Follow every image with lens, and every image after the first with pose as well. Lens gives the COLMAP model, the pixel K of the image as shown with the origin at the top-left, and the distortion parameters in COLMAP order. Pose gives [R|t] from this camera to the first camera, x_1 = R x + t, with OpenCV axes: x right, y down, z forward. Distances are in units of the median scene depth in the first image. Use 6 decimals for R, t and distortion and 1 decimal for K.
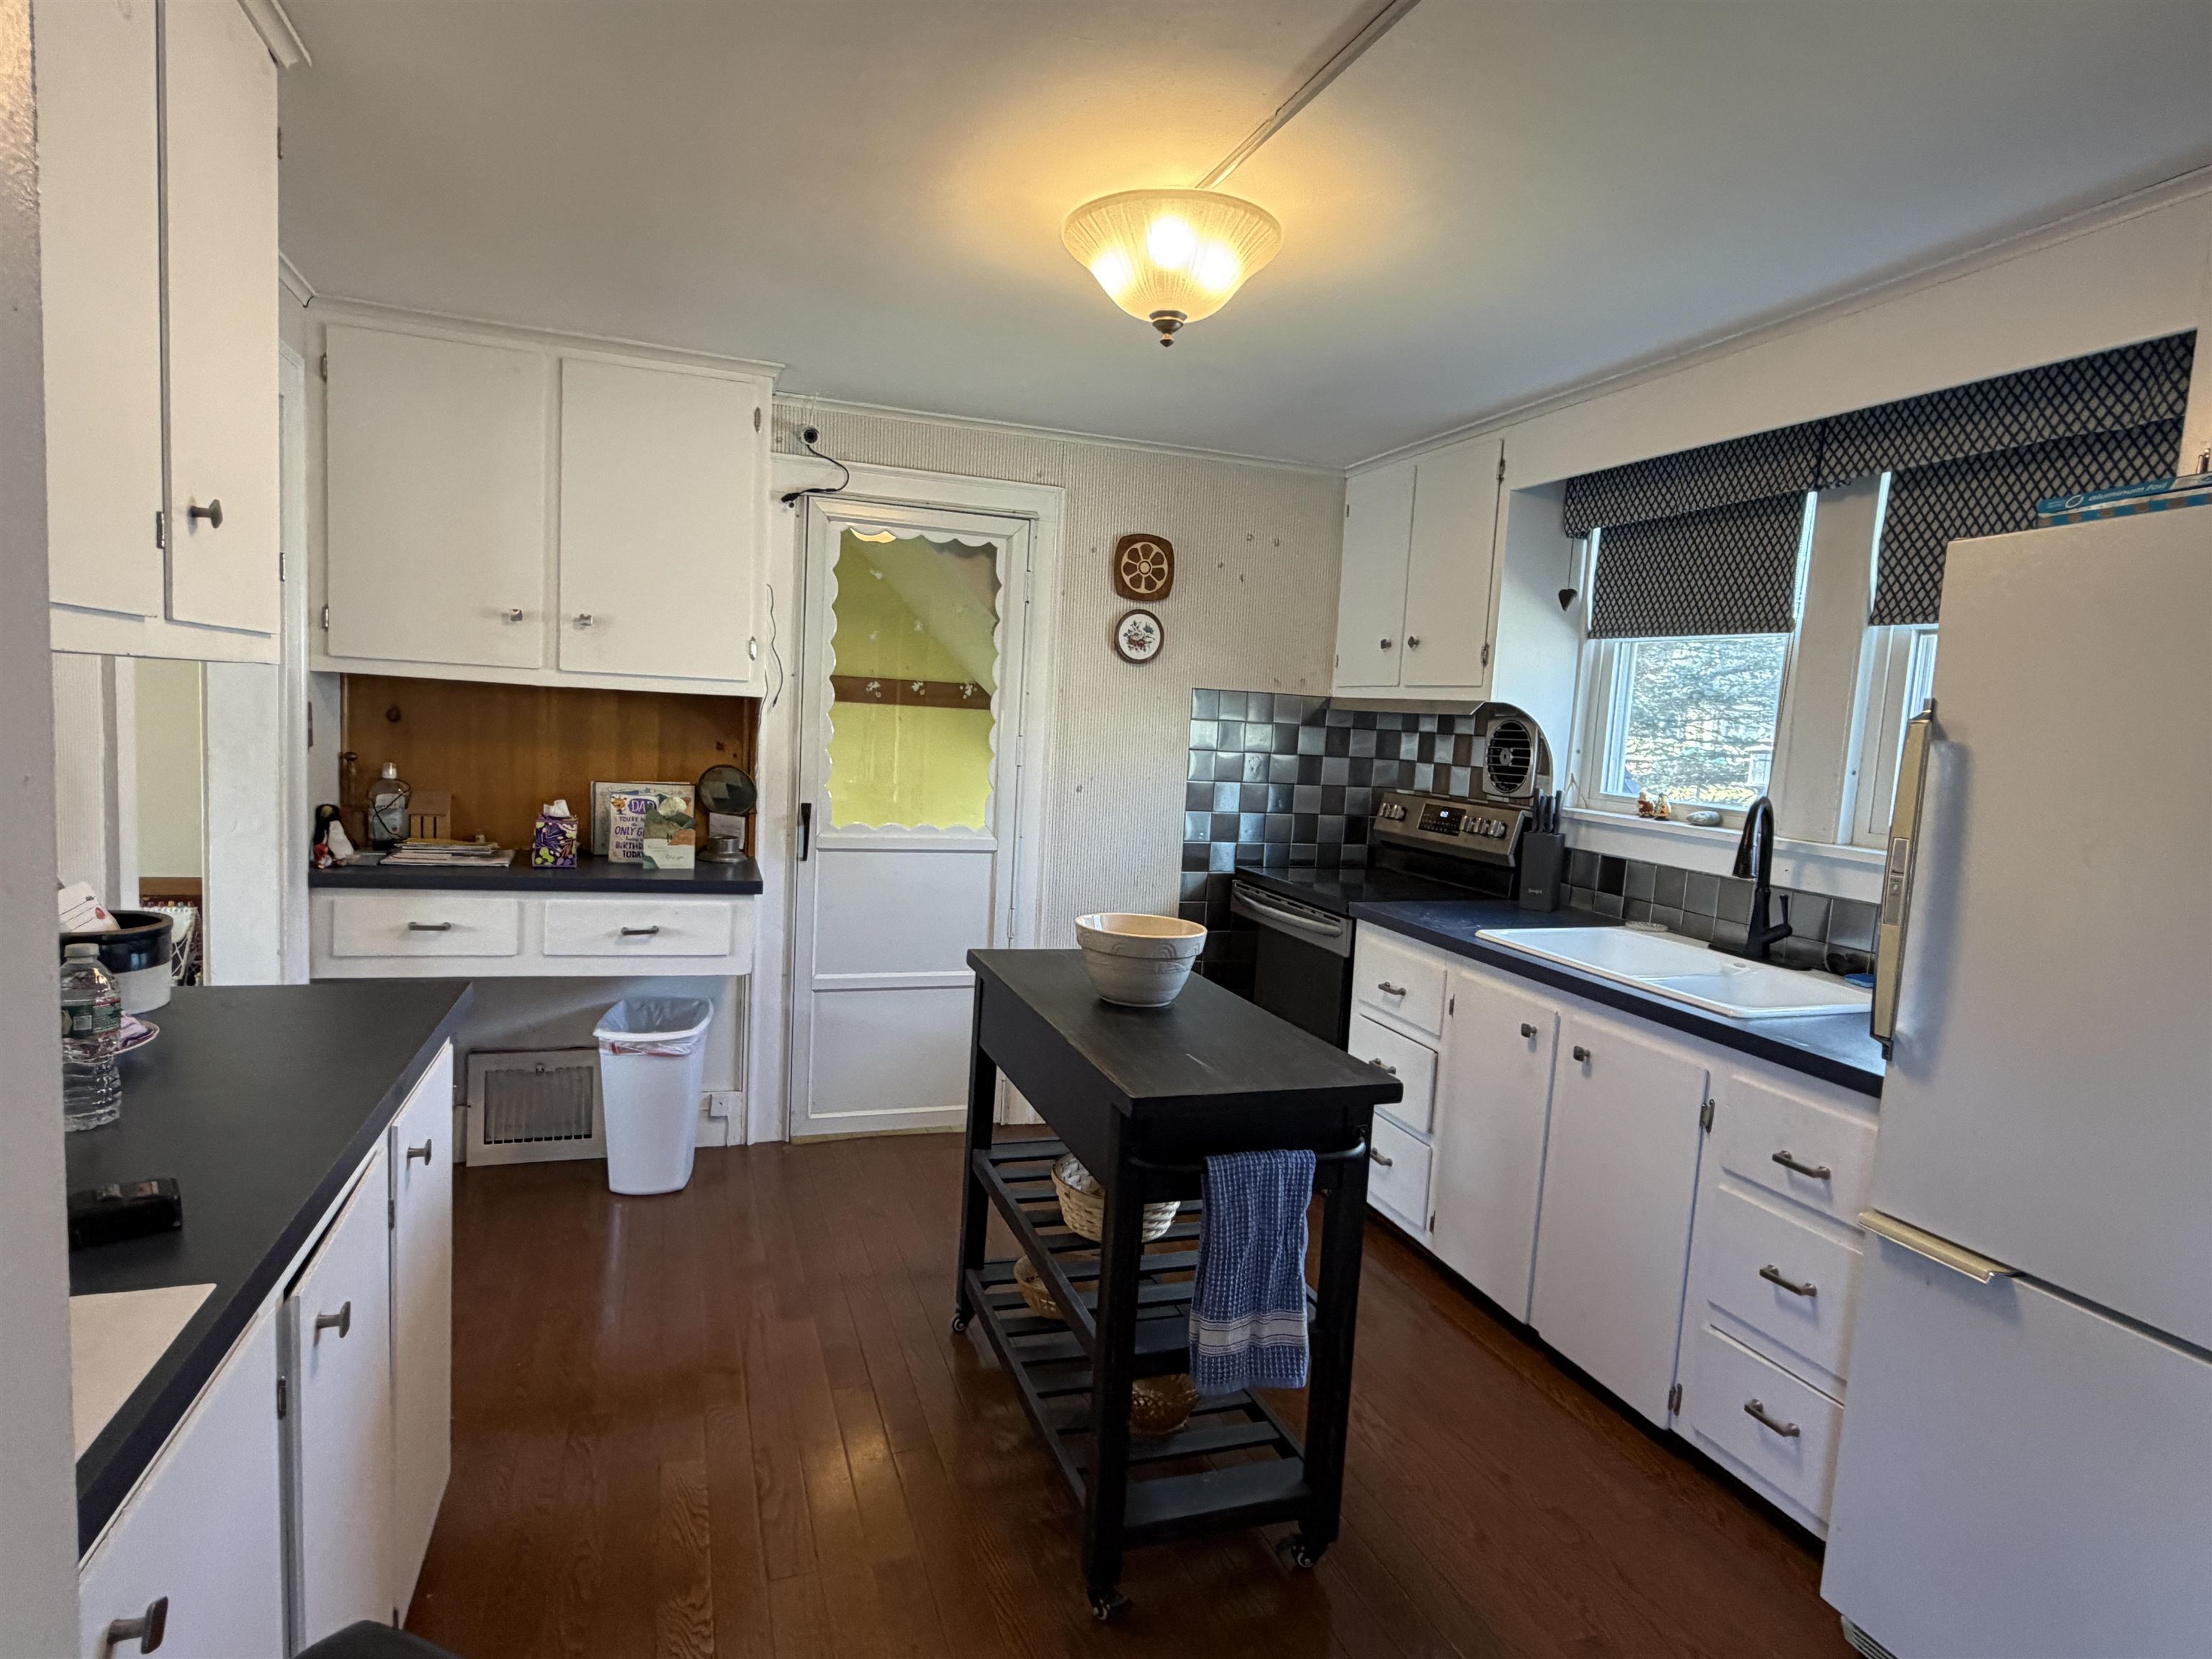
lens RADIAL K [[1193.9, 0, 1103.7], [0, 1193.9, 835.2], [0, 0, 1]] dist [-0.003009, 0.001813]
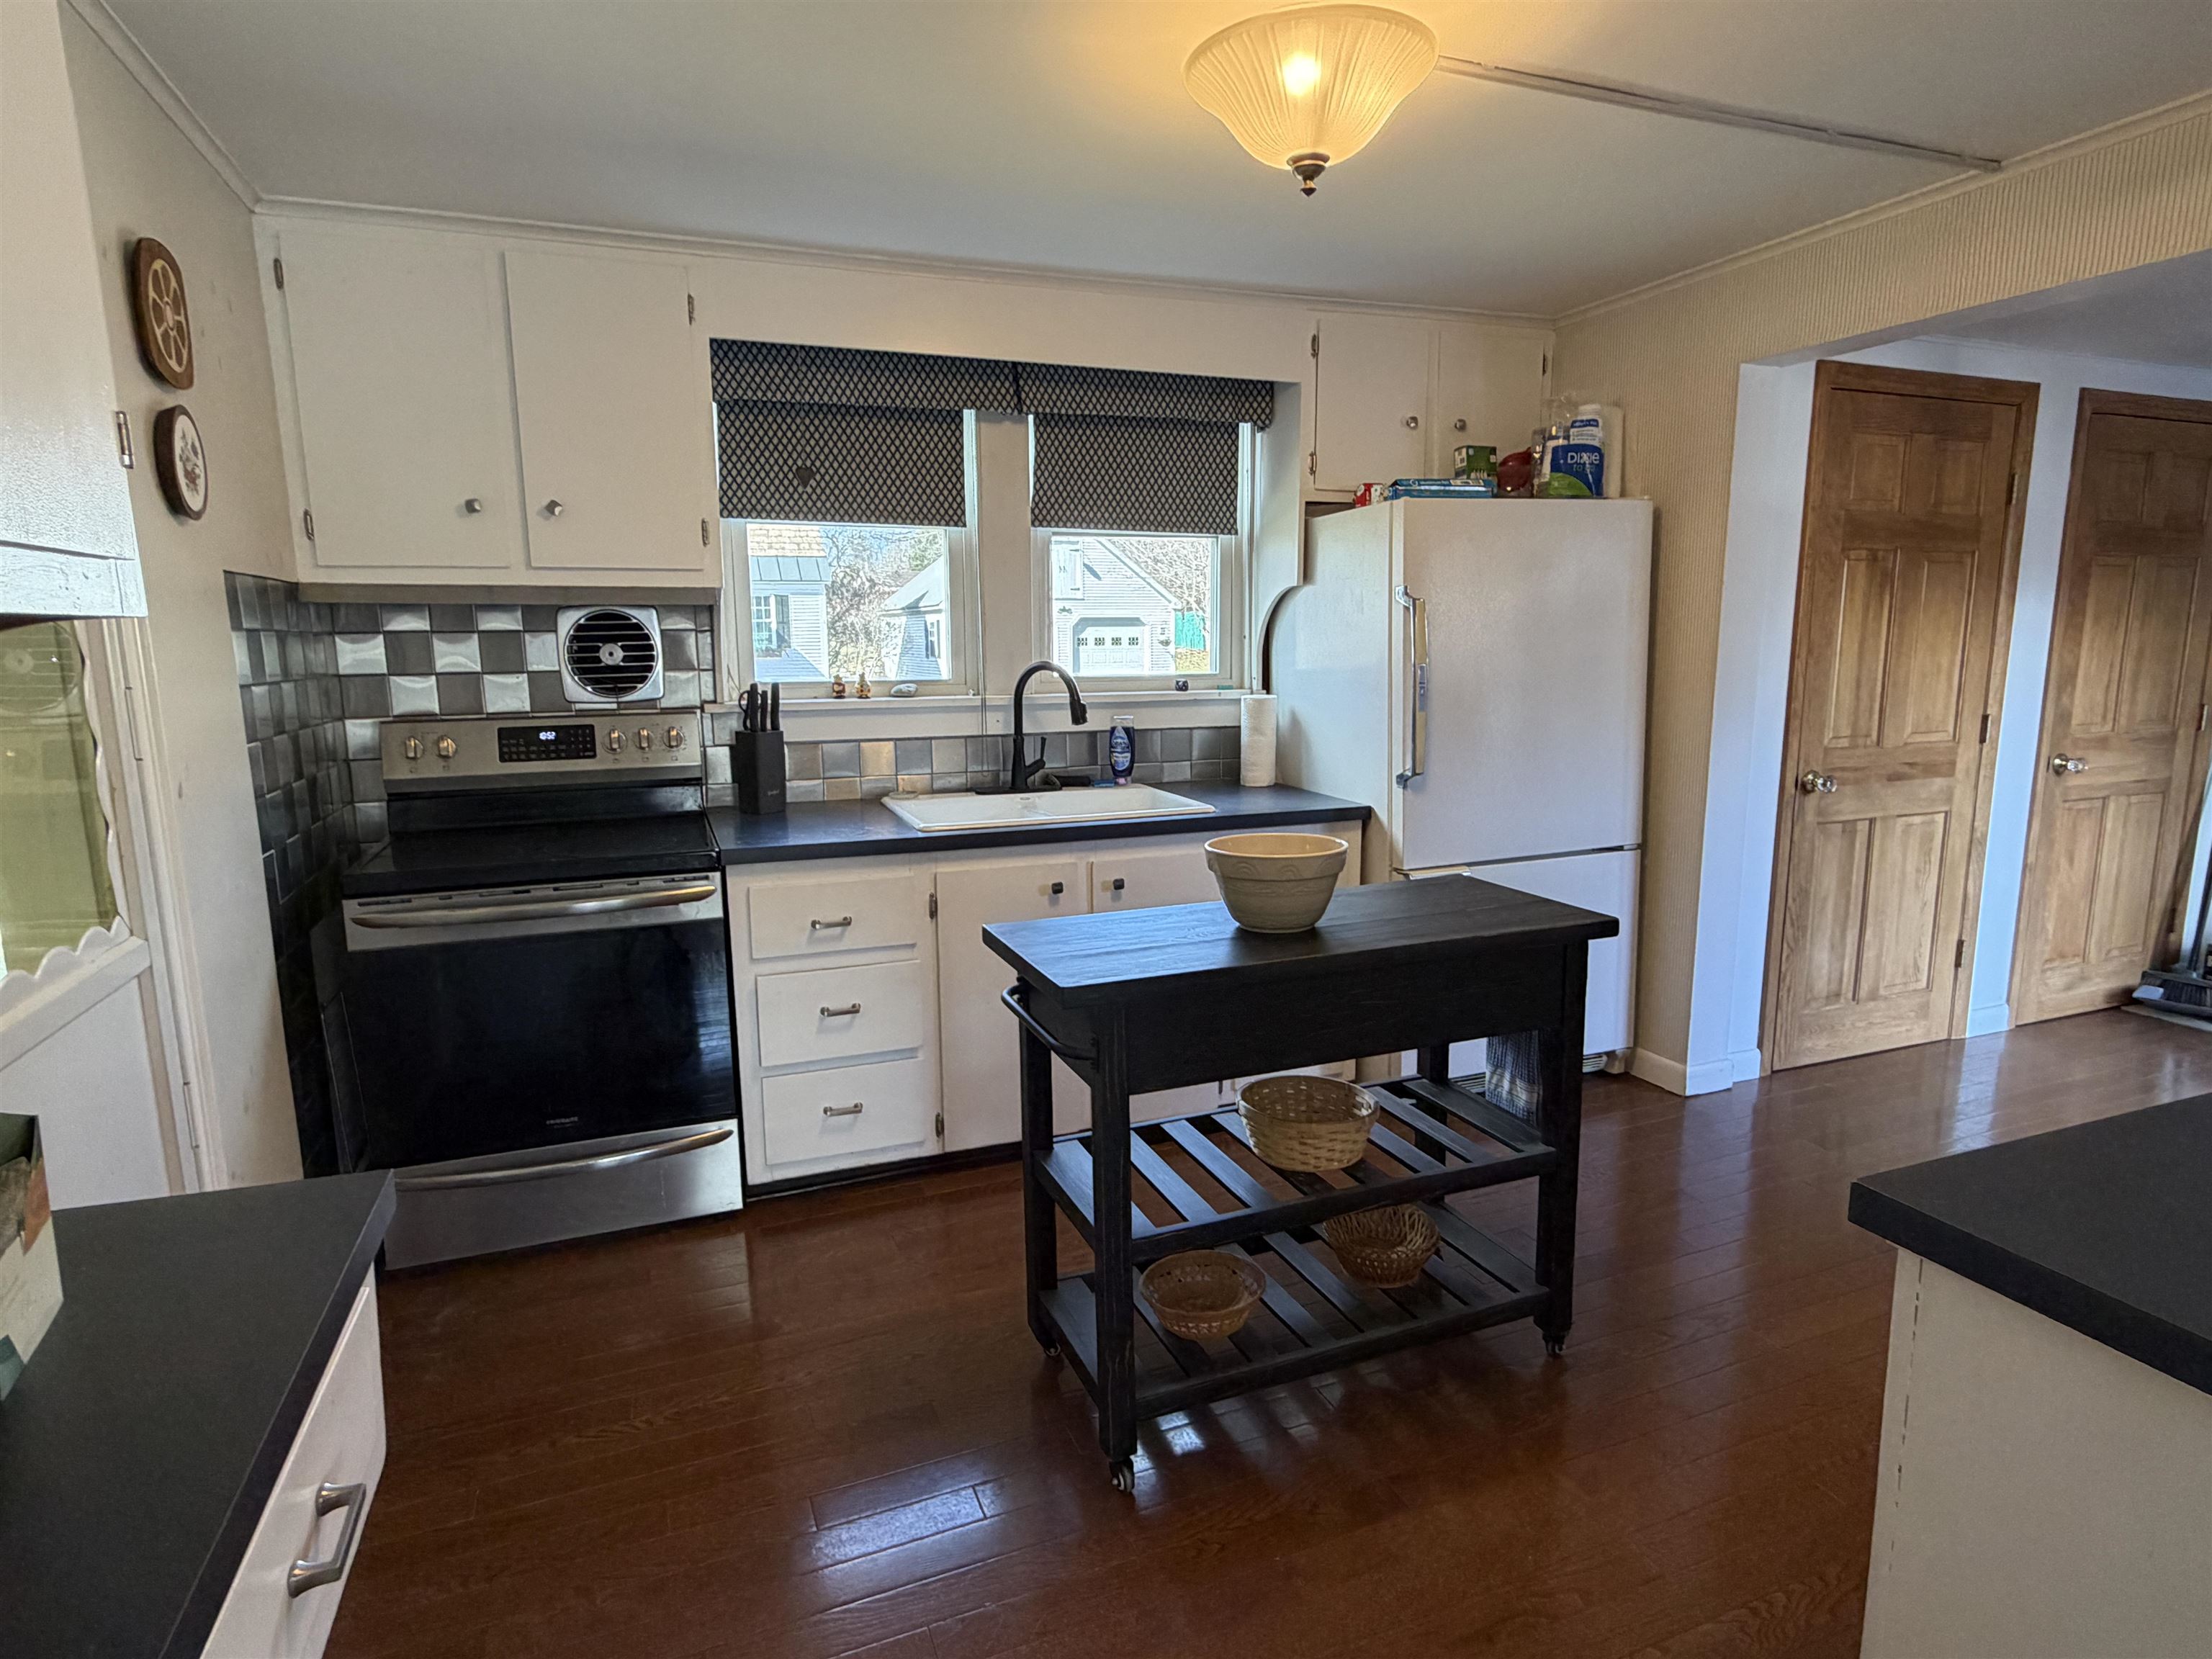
lens RADIAL K [[1193.9, 0, 1100.8], [0, 1193.9, 833.1], [0, 0, 1]] dist [-0.003009, 0.001813]
pose [[-0.029741, -0.218310, 0.975426, -0.512207], [0.109382, 0.969286, 0.220271, -0.090794], [-0.993555, 0.113246, -0.004948, 0.679544]]
